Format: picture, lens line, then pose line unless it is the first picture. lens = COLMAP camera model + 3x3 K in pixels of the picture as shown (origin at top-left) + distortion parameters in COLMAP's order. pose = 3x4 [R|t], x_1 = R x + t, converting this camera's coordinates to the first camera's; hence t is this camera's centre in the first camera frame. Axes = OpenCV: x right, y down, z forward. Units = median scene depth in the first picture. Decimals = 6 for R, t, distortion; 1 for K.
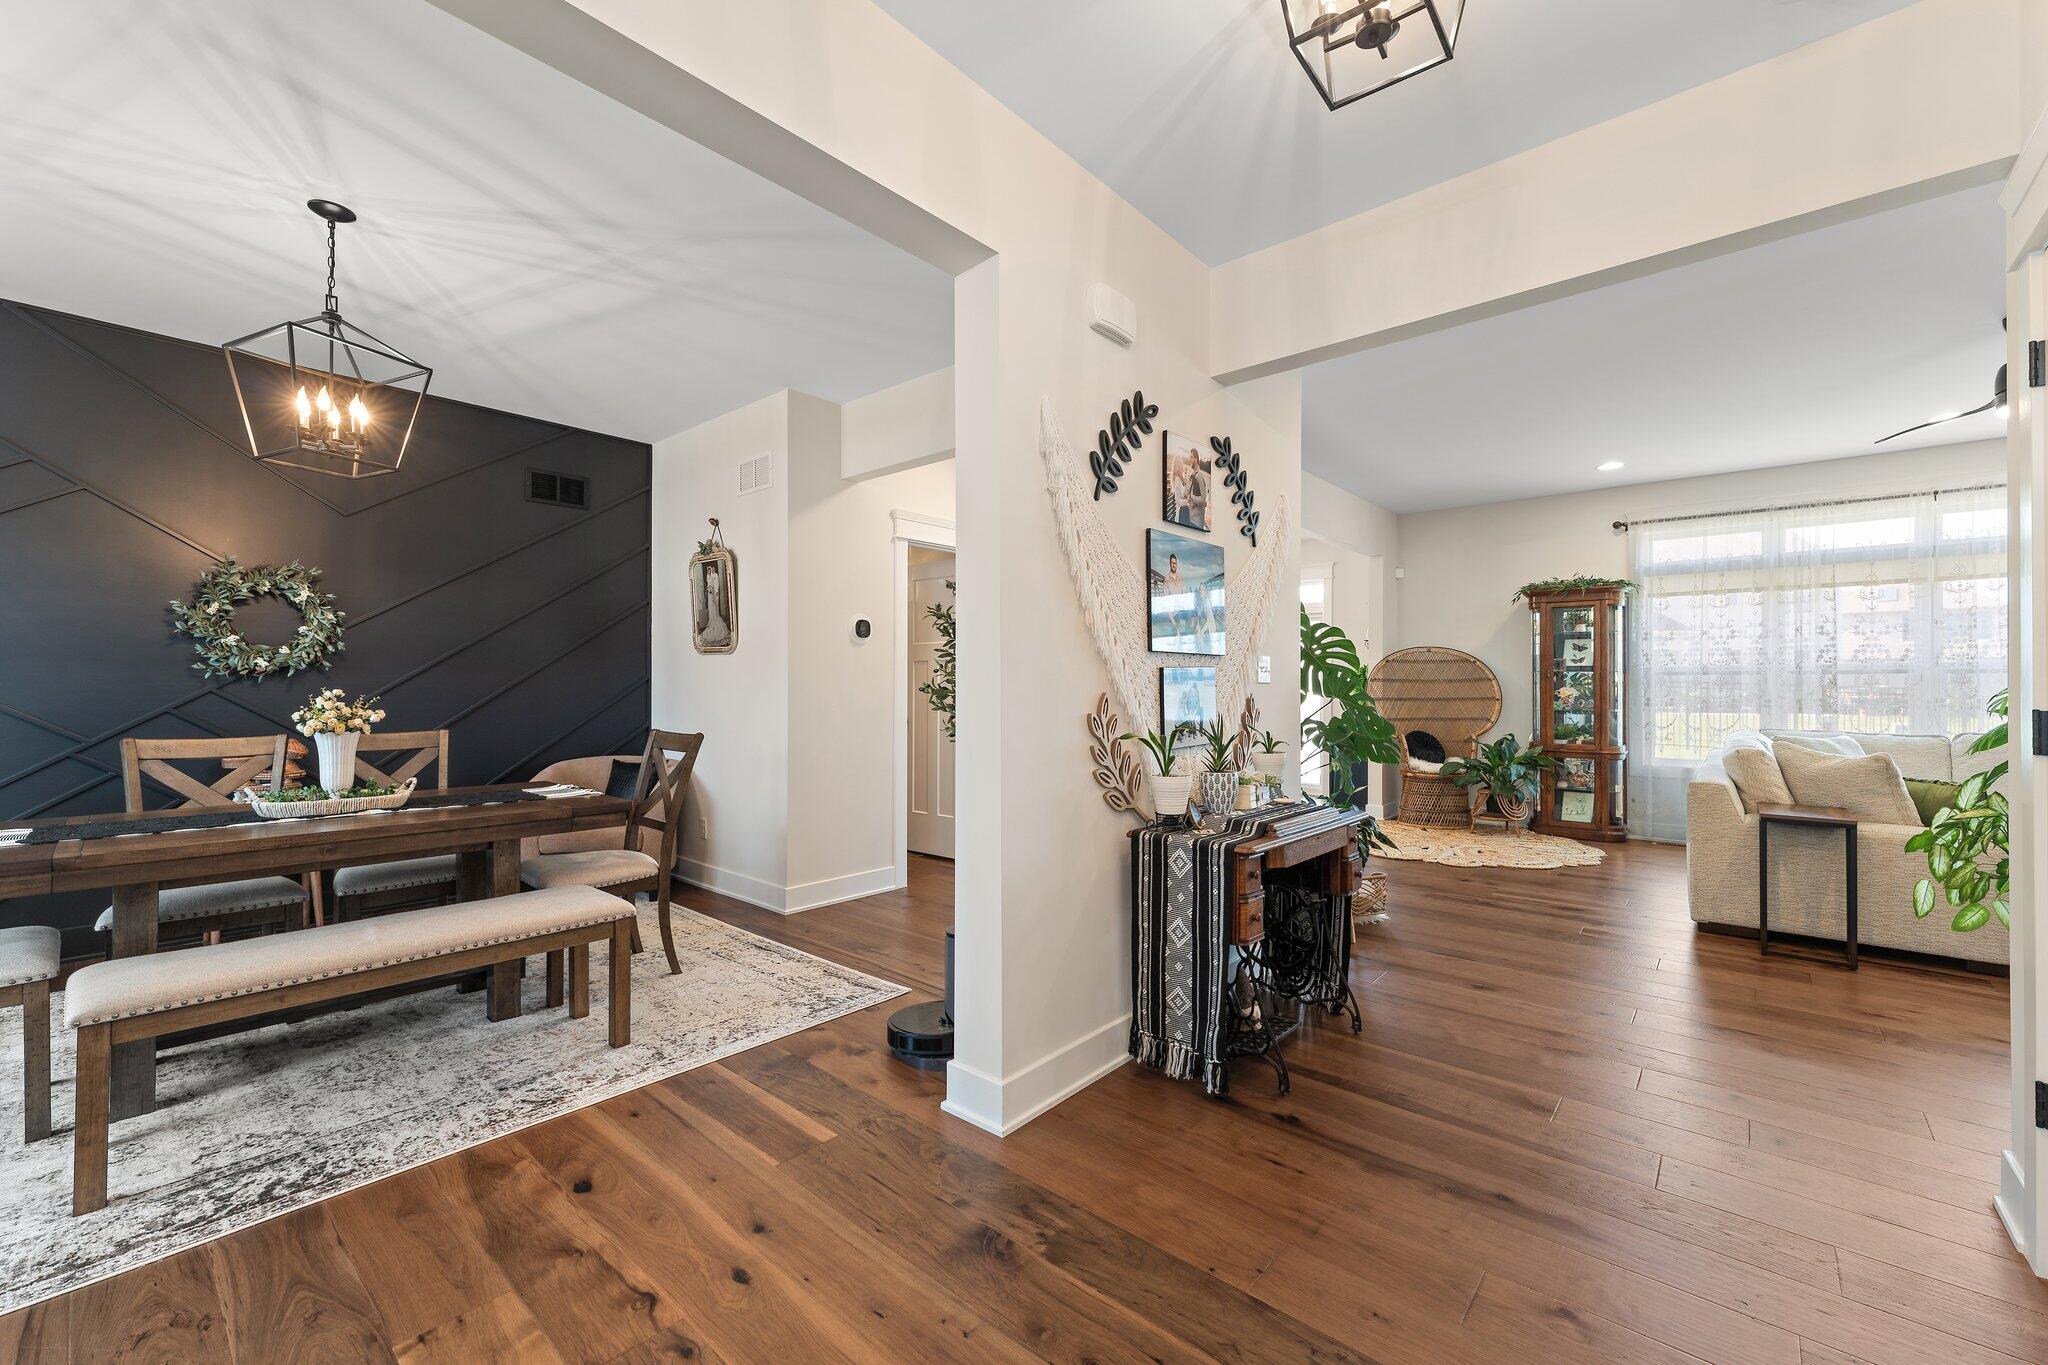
lens RADIAL K [[832.0, 0, 1029.3], [0, 832.0, 689.4], [0, 0, 1]] dist [0.001509, 0.001169]
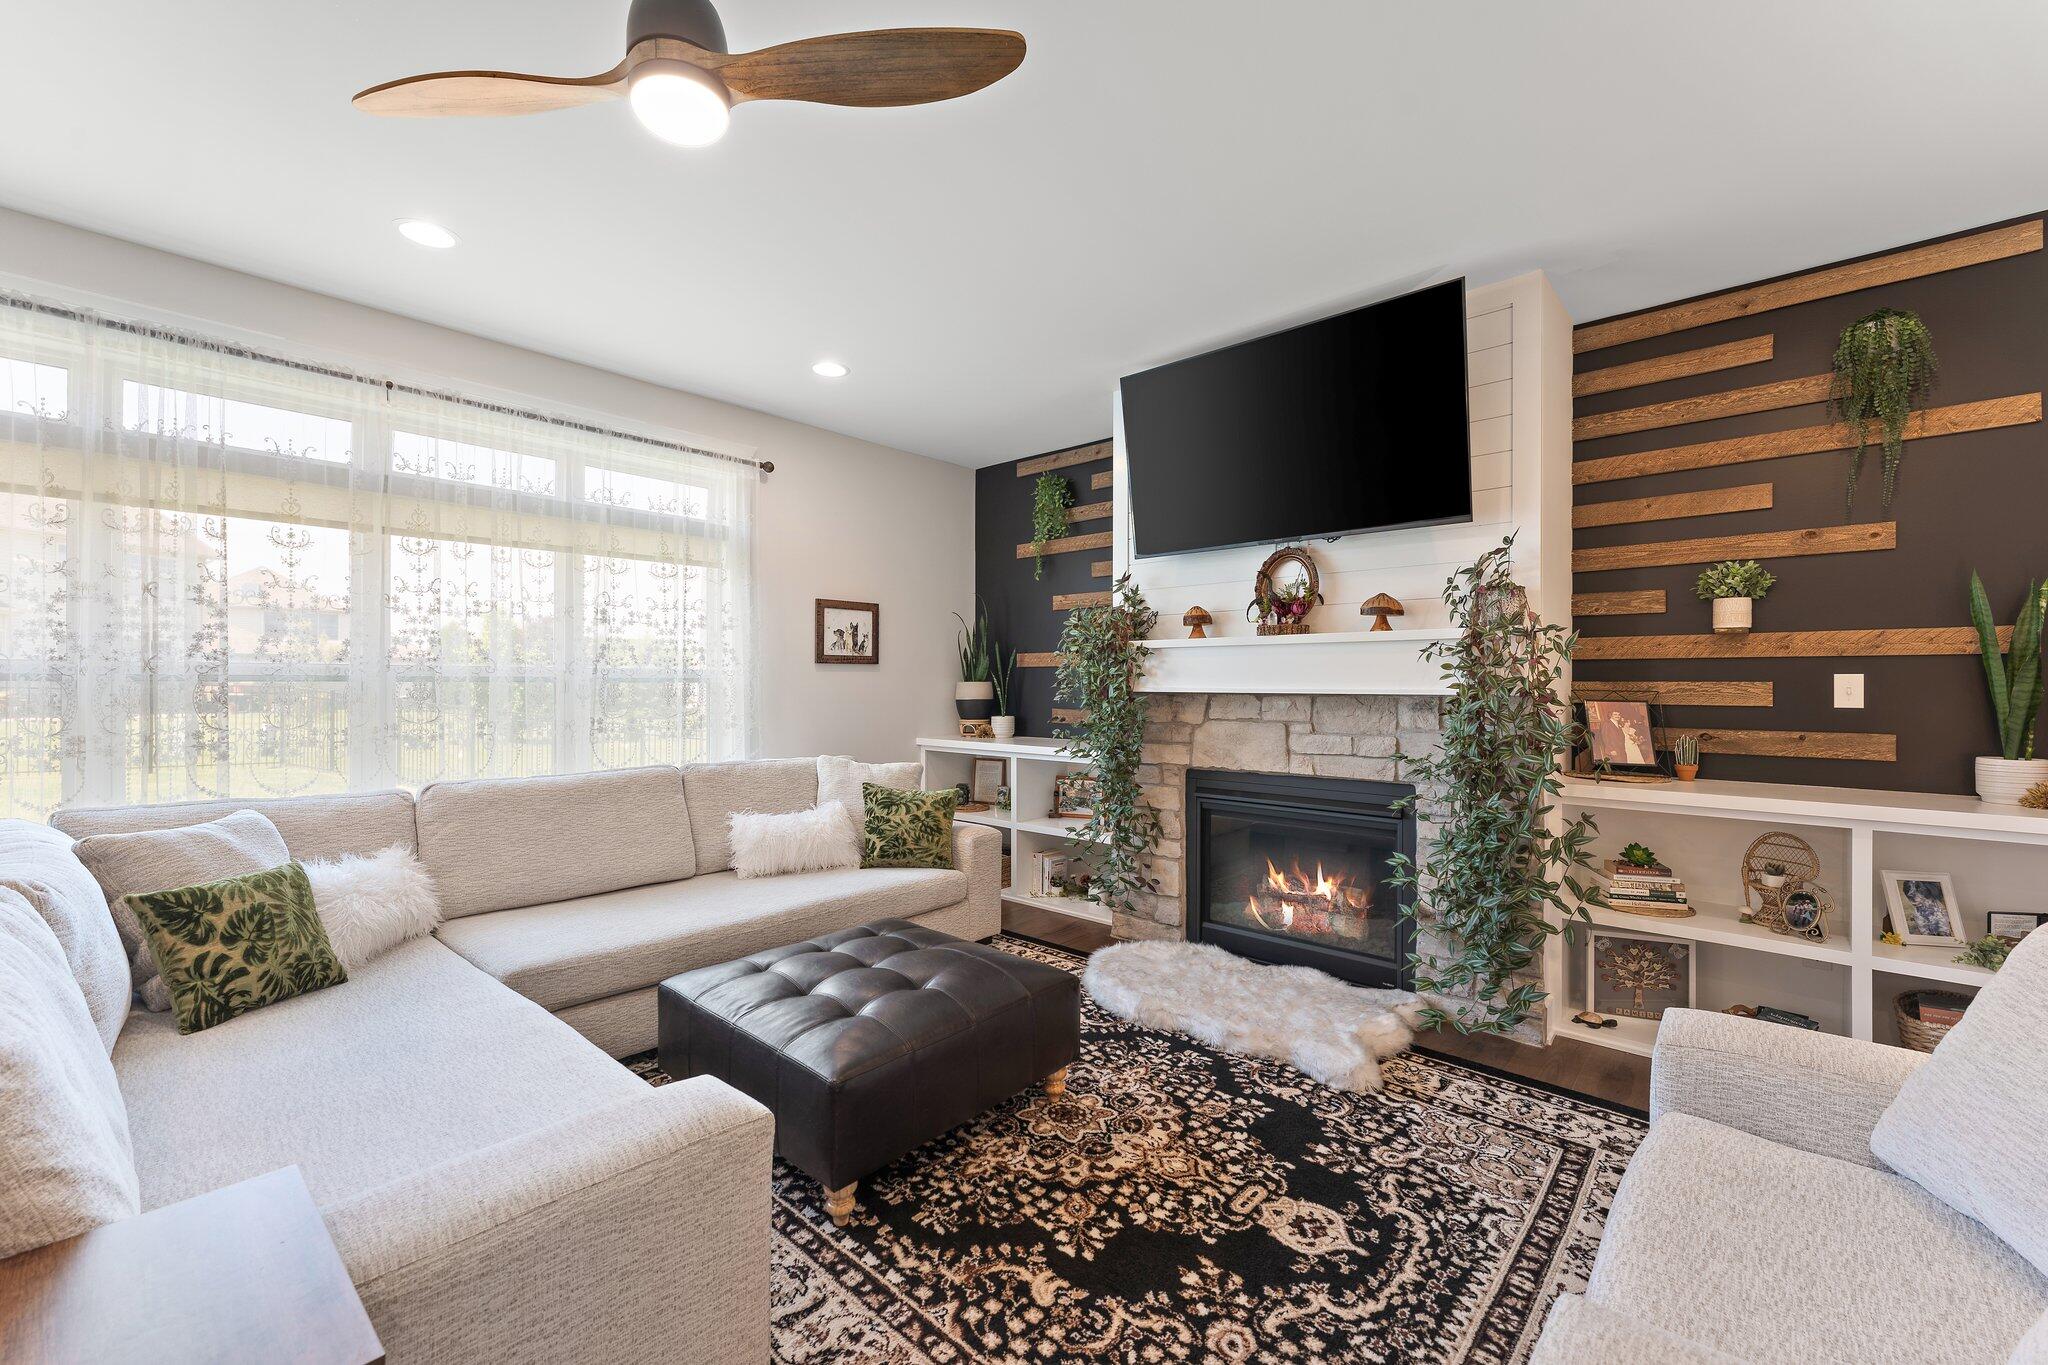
lens RADIAL K [[832.0, 0, 1018.2], [0, 832.0, 678.4], [0, 0, 1]] dist [0.001509, 0.001169]
pose [[0.028507, 0.005304, 0.999580, 0.460263], [-0.002517, 0.999983, -0.005235, -0.019195], [-0.999590, -0.002367, 0.028520, 0.489805]]
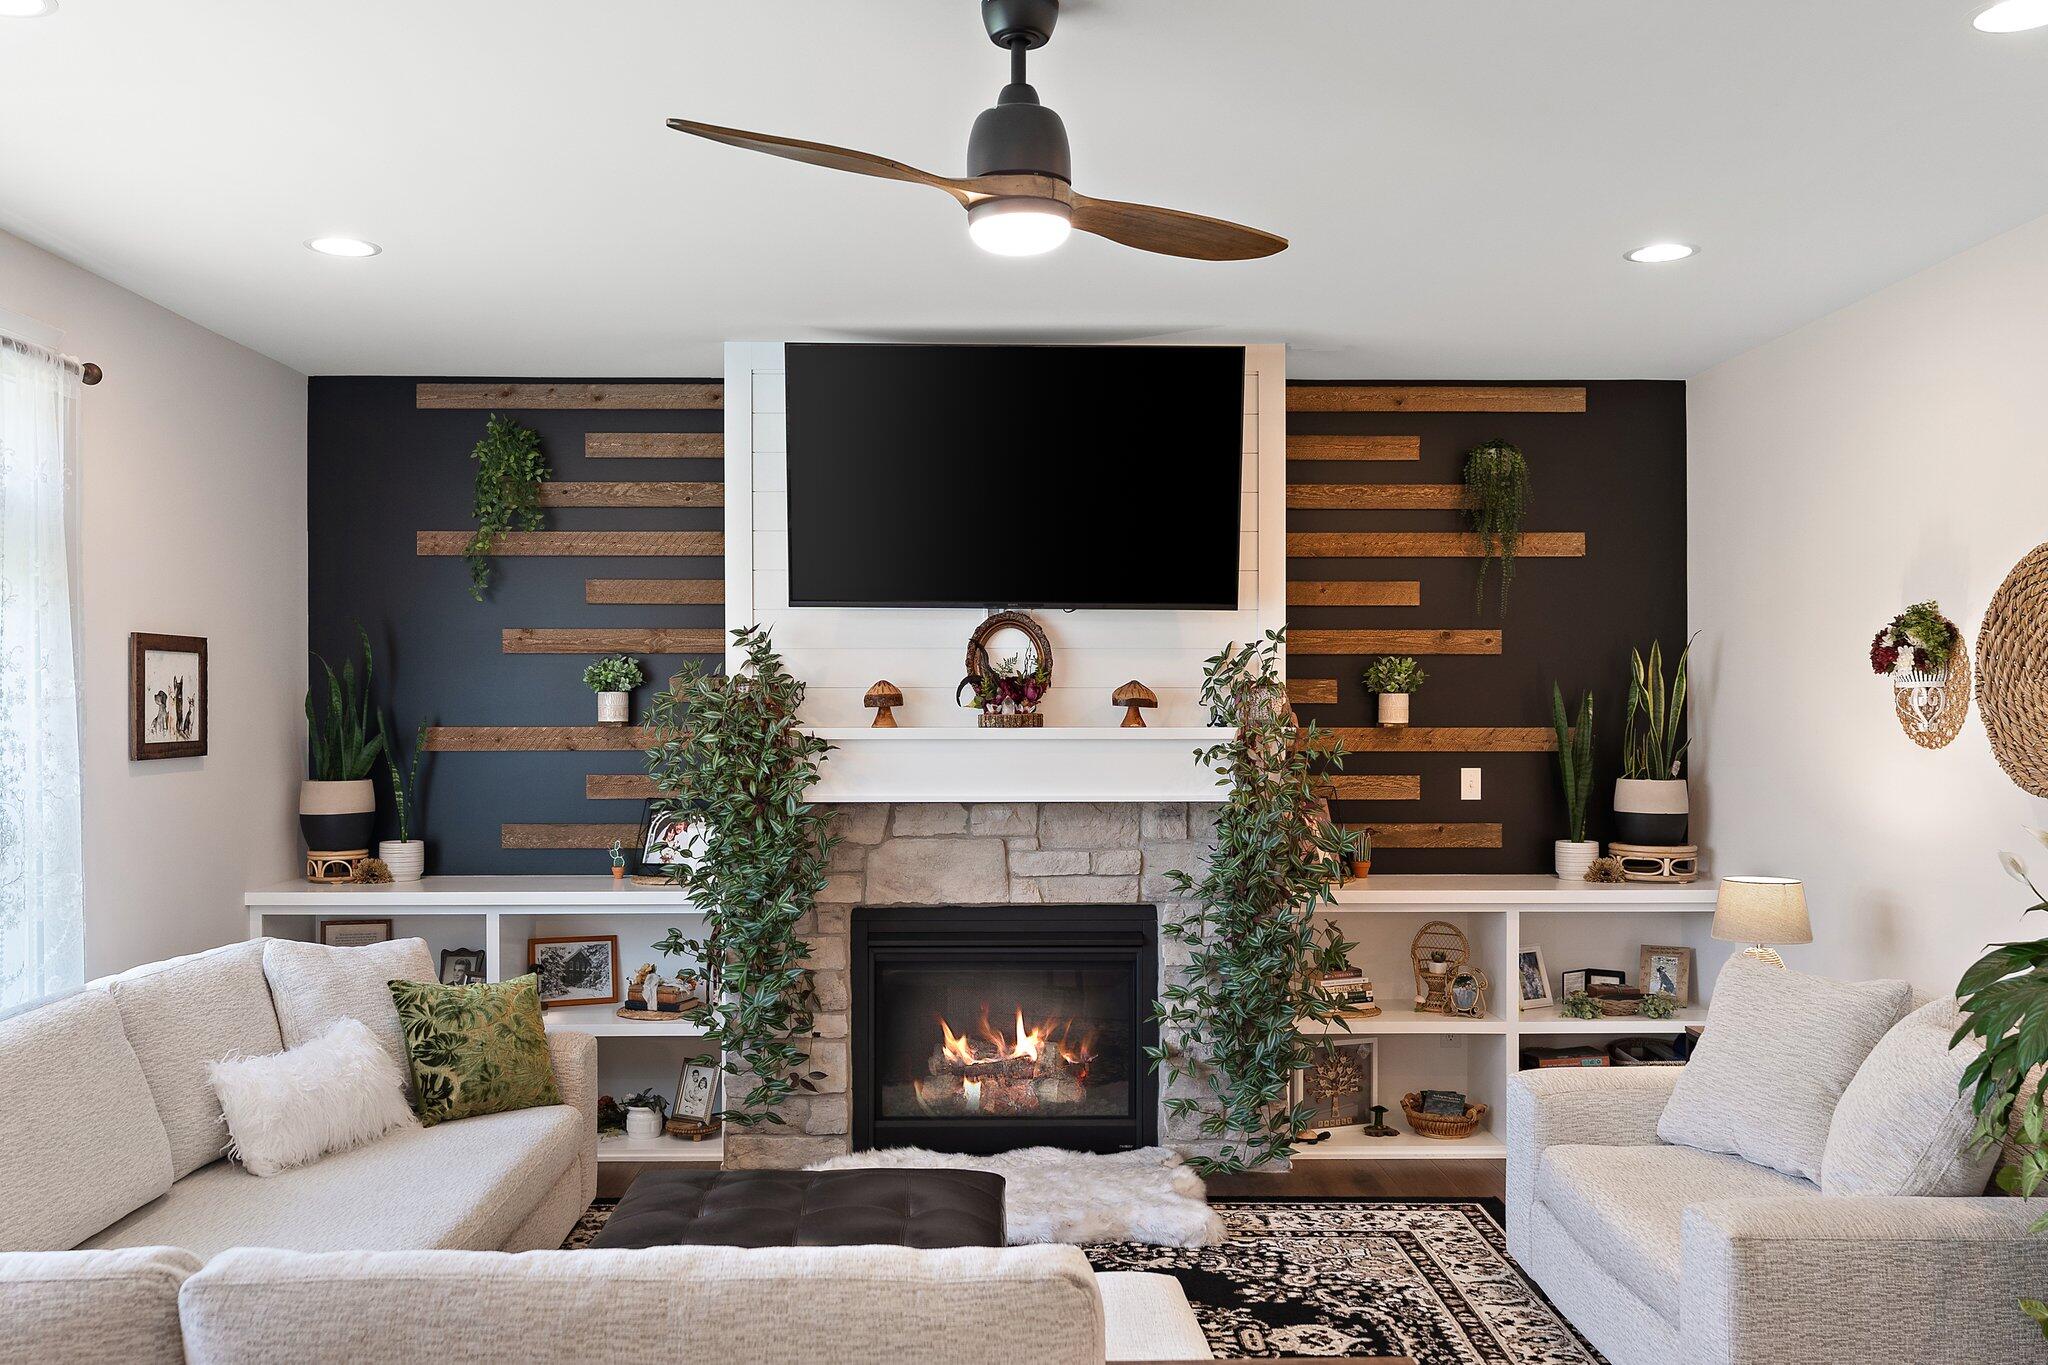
lens RADIAL K [[1715.0, 0, 1014.1], [0, 1715.0, 700.2], [0, 0, 1]] dist [0.016347, -0.012637]
pose [[-0.664760, 0.001345, 0.747055, 0.338864], [-0.000158, 0.999998, -0.001941, -0.069647], [-0.747057, -0.001408, -0.664759, 0.982710]]
